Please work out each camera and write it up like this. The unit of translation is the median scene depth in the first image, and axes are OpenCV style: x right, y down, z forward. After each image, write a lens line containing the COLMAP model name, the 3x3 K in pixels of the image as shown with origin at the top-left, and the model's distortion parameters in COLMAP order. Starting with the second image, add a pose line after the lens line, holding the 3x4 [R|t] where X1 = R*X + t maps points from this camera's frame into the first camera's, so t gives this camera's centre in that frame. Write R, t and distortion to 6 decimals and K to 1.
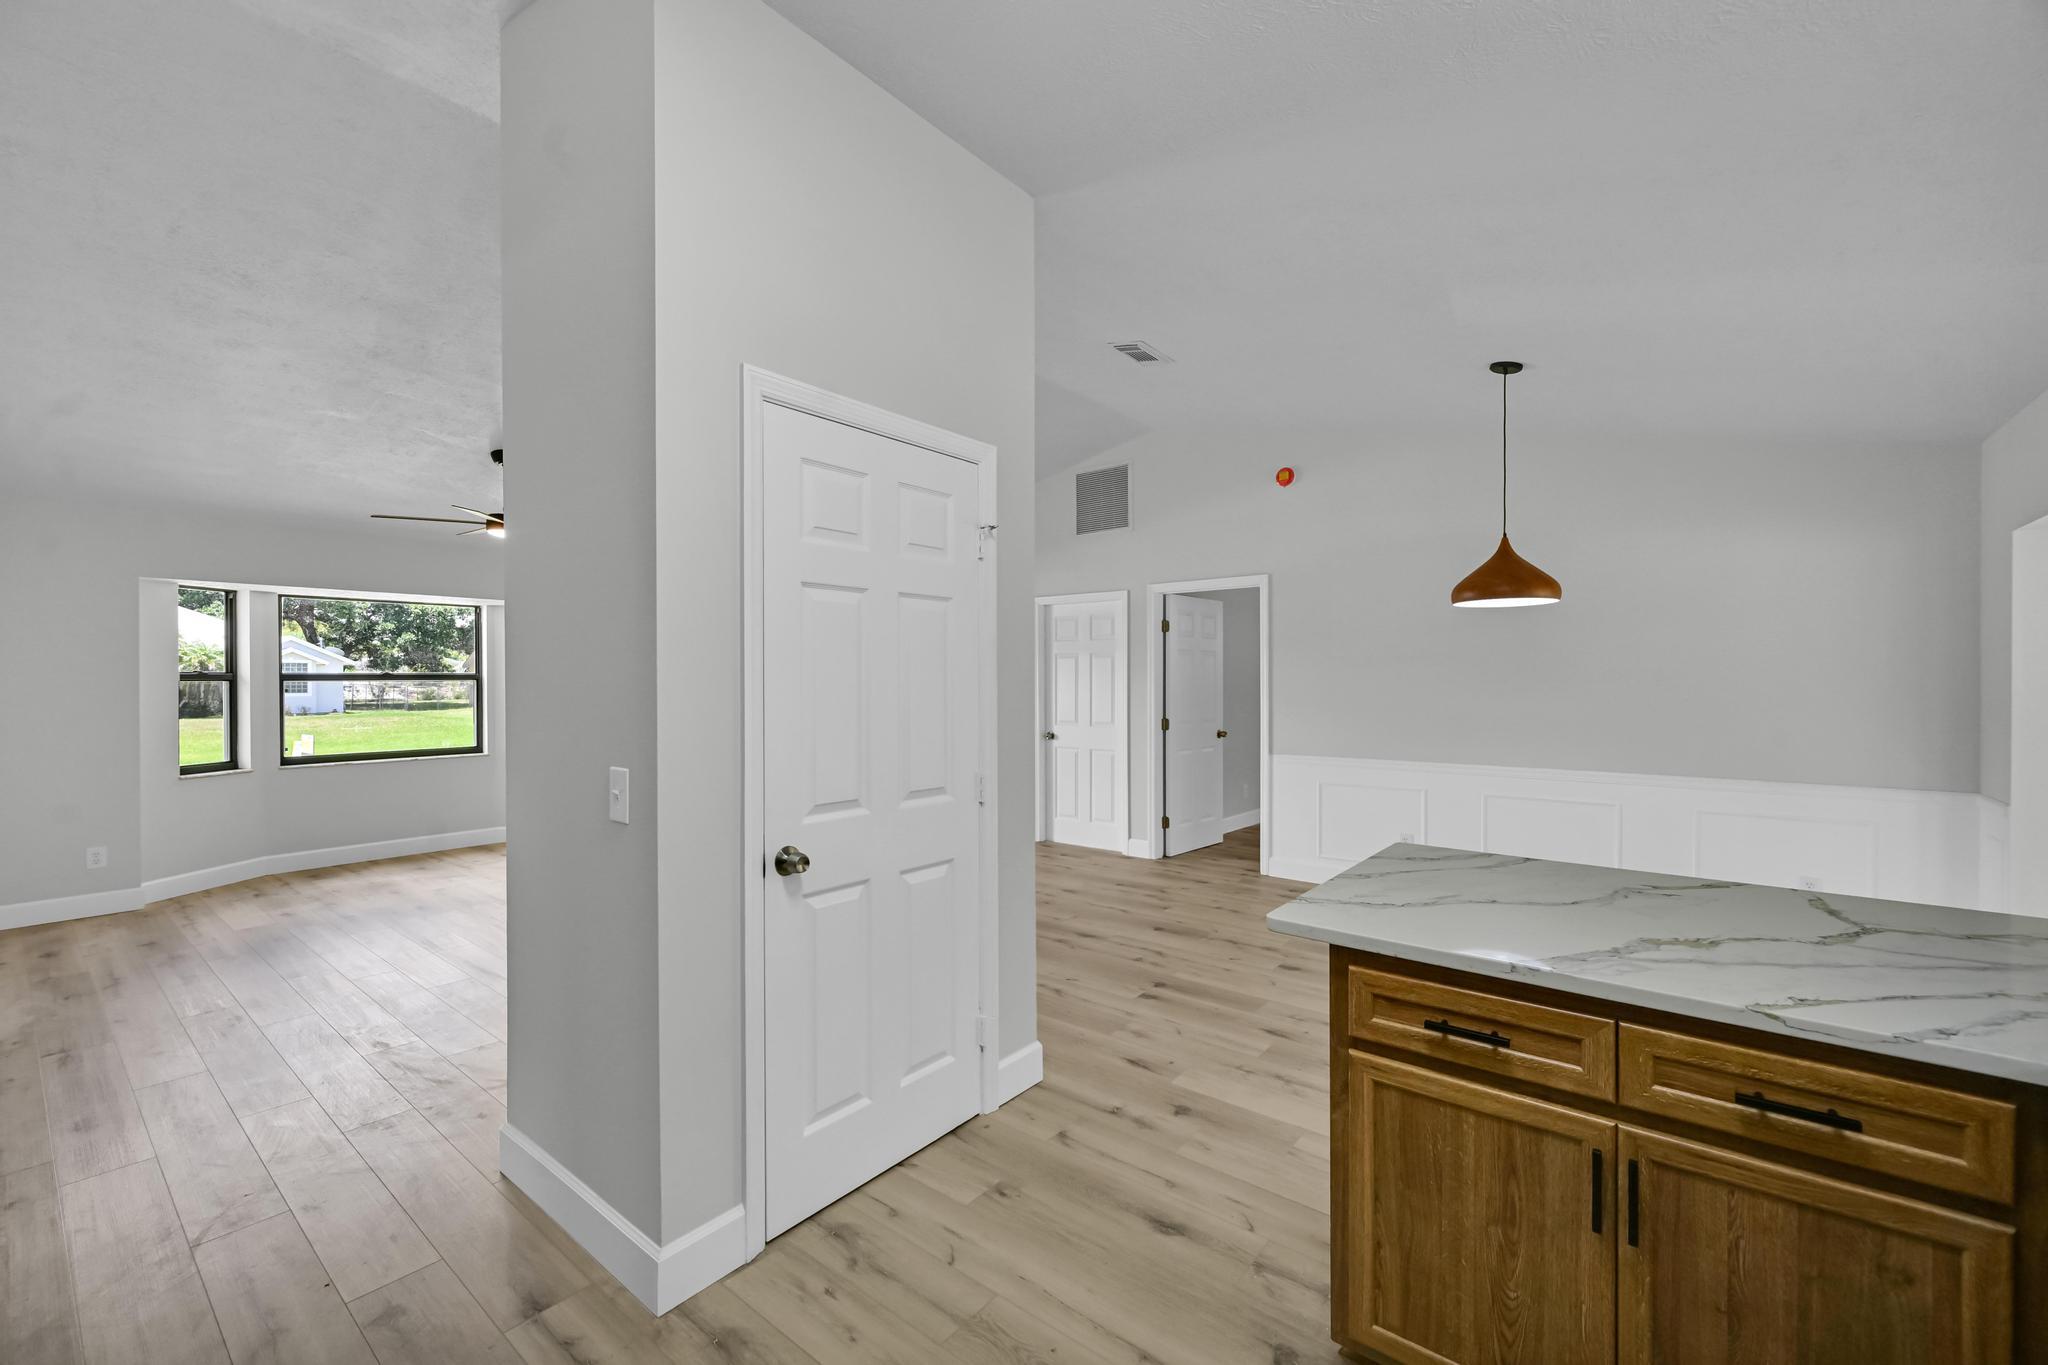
lens RADIAL K [[814.4, 0, 1033.1], [0, 814.4, 679.4], [0, 0, 1]] dist [-0.001518, -0.000354]
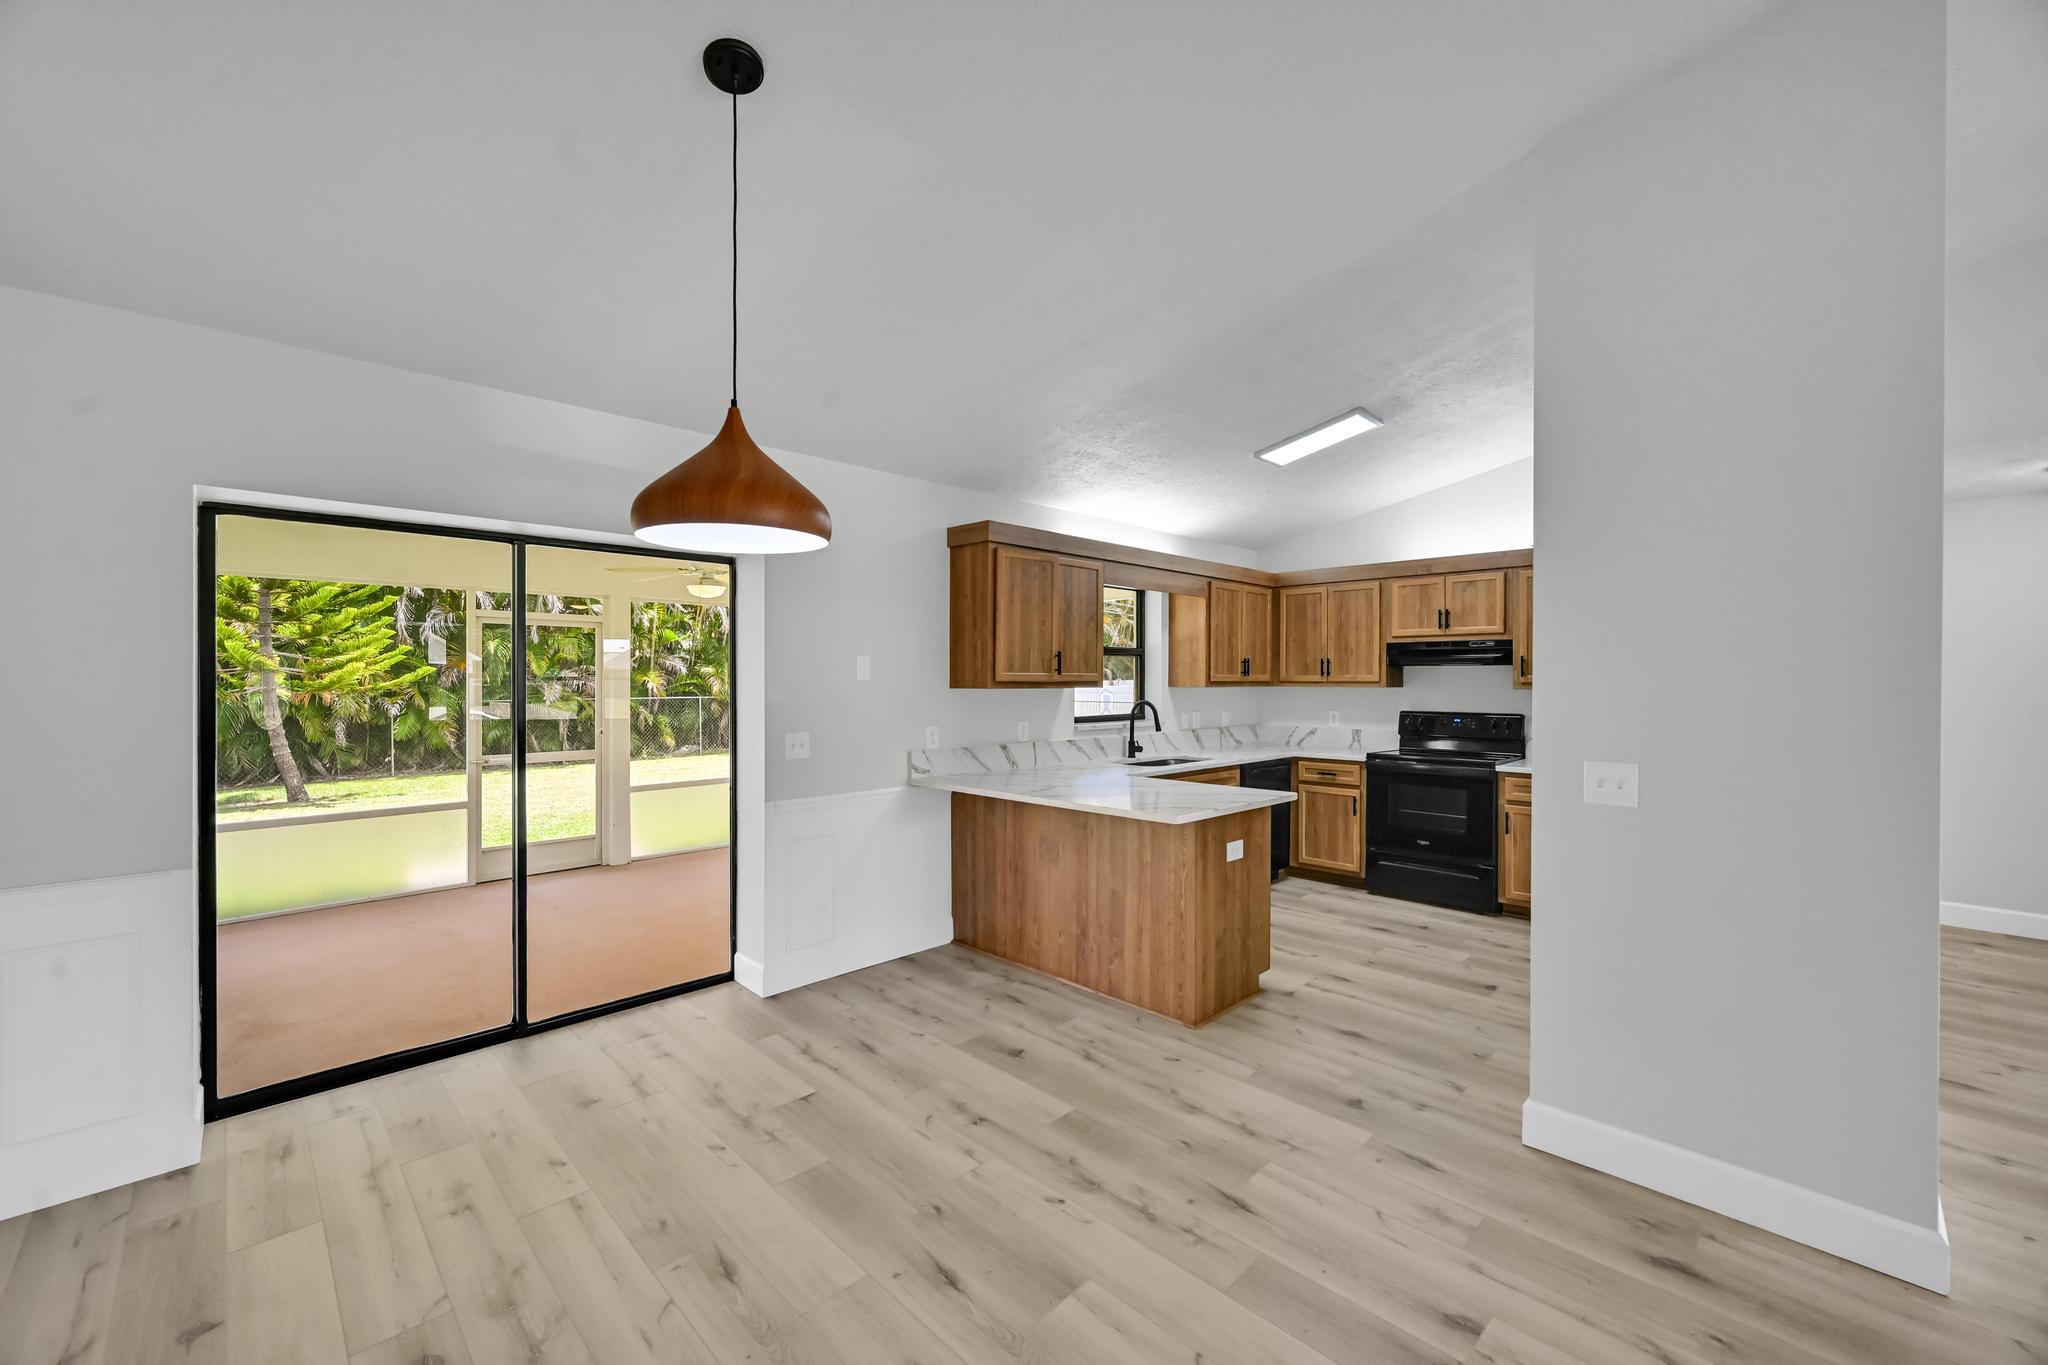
lens RADIAL K [[814.4, 0, 1019.2], [0, 814.4, 680.7], [0, 0, 1]] dist [-0.001518, -0.000354]
pose [[-0.990999, 0.001786, 0.133855, 0.258140], [0.002070, 0.999996, 0.001978, -0.009228], [-0.133851, 0.002238, -0.990999, 1.150063]]
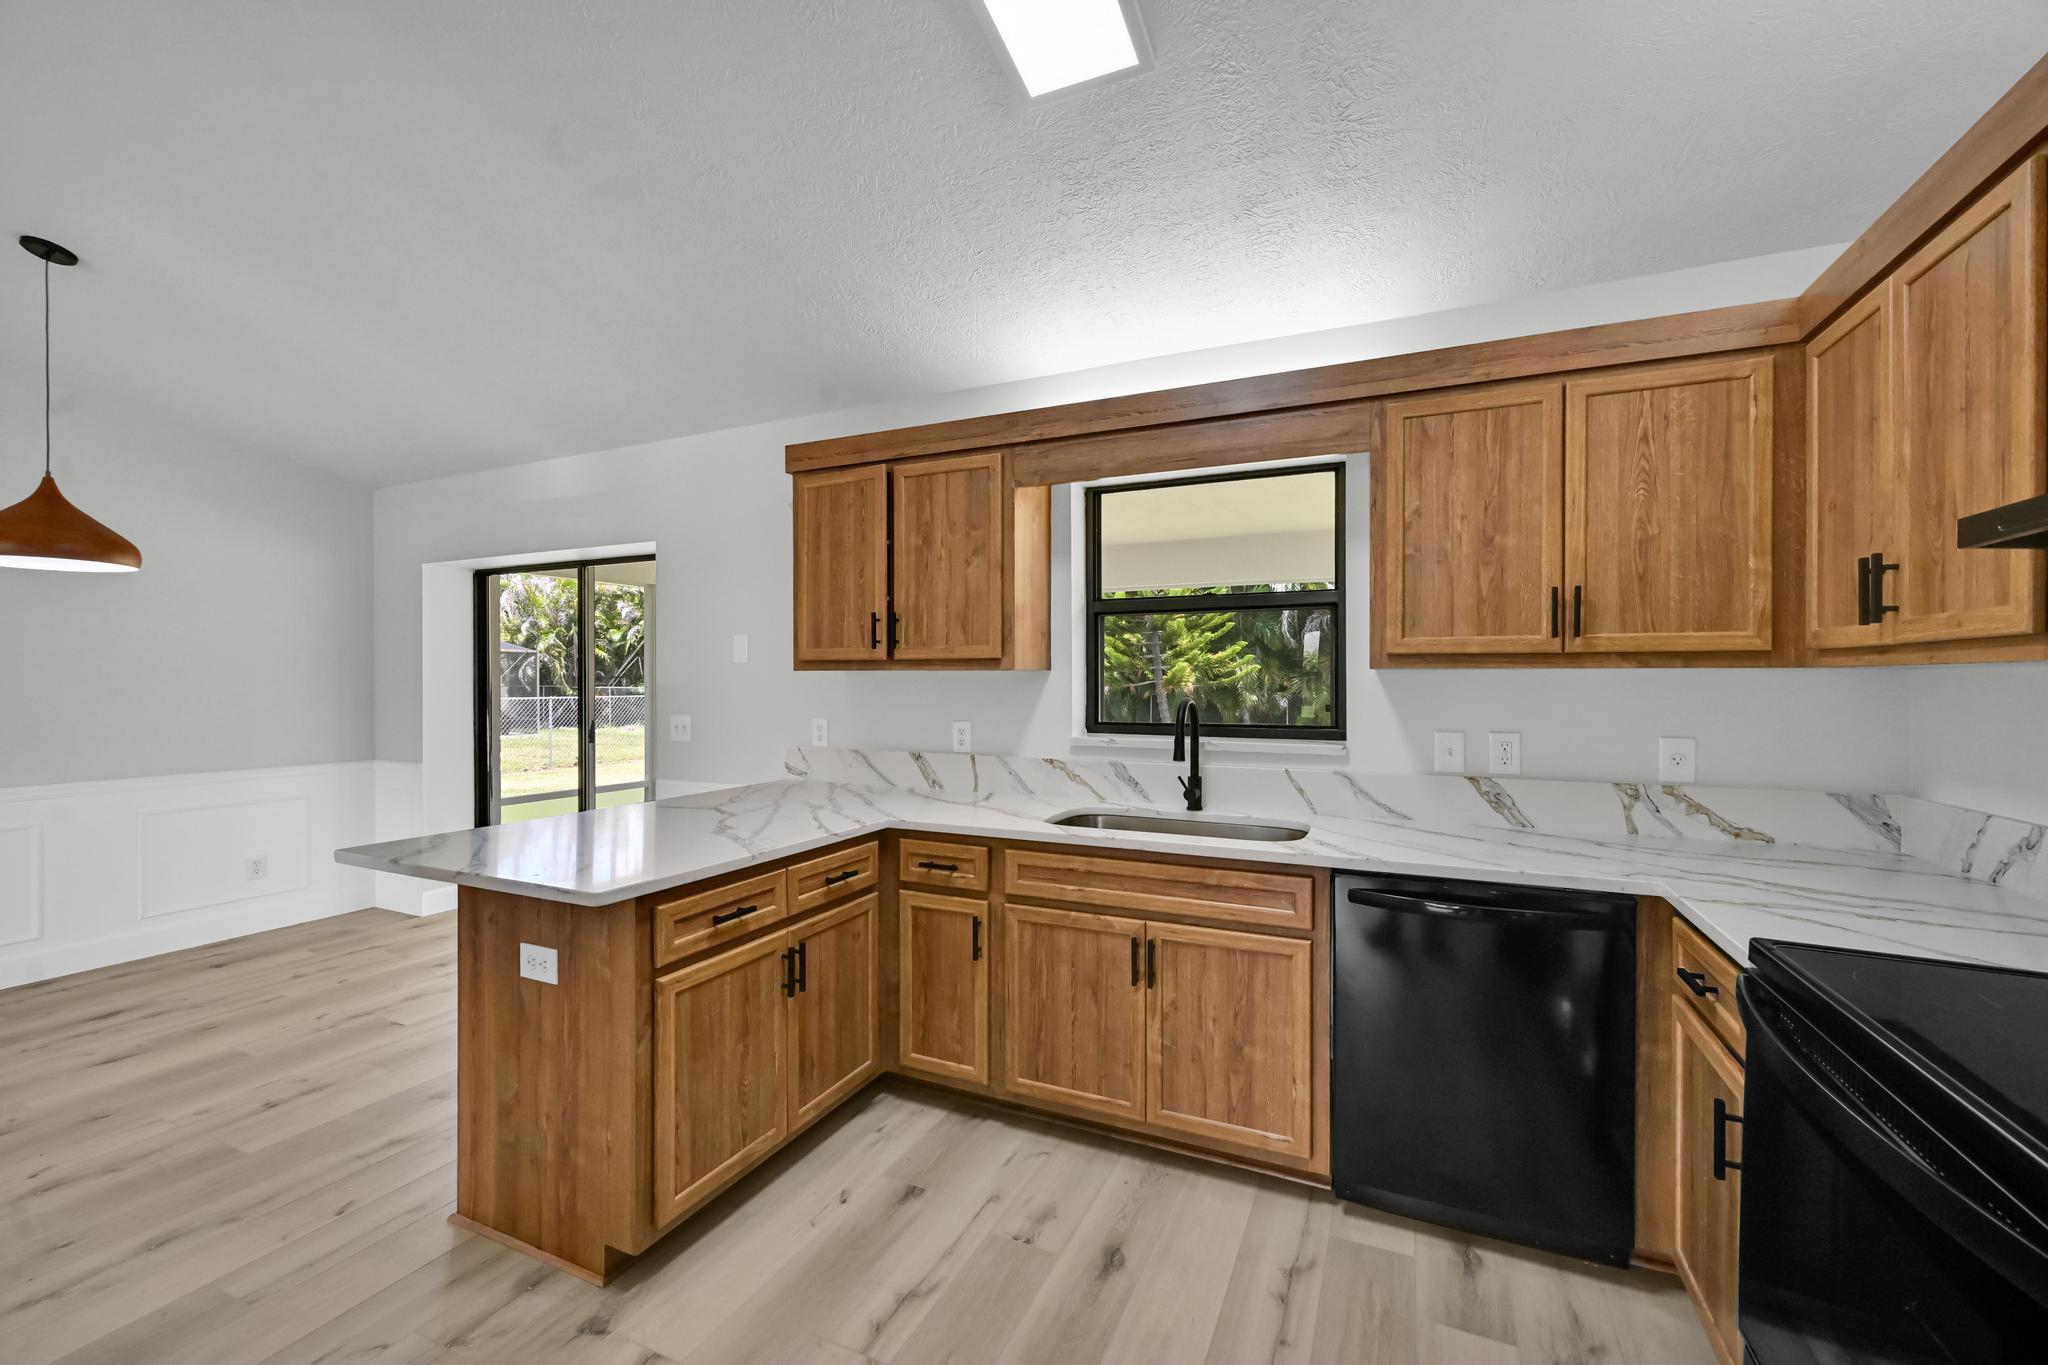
lens RADIAL K [[814.4, 0, 1019.2], [0, 814.4, 682.1], [0, 0, 1]] dist [-0.001518, -0.000354]
pose [[-0.236470, -0.001009, 0.971638, -0.277386], [-0.001091, 0.999999, 0.000773, 0.010544], [-0.971638, -0.000878, -0.236471, 0.254565]]
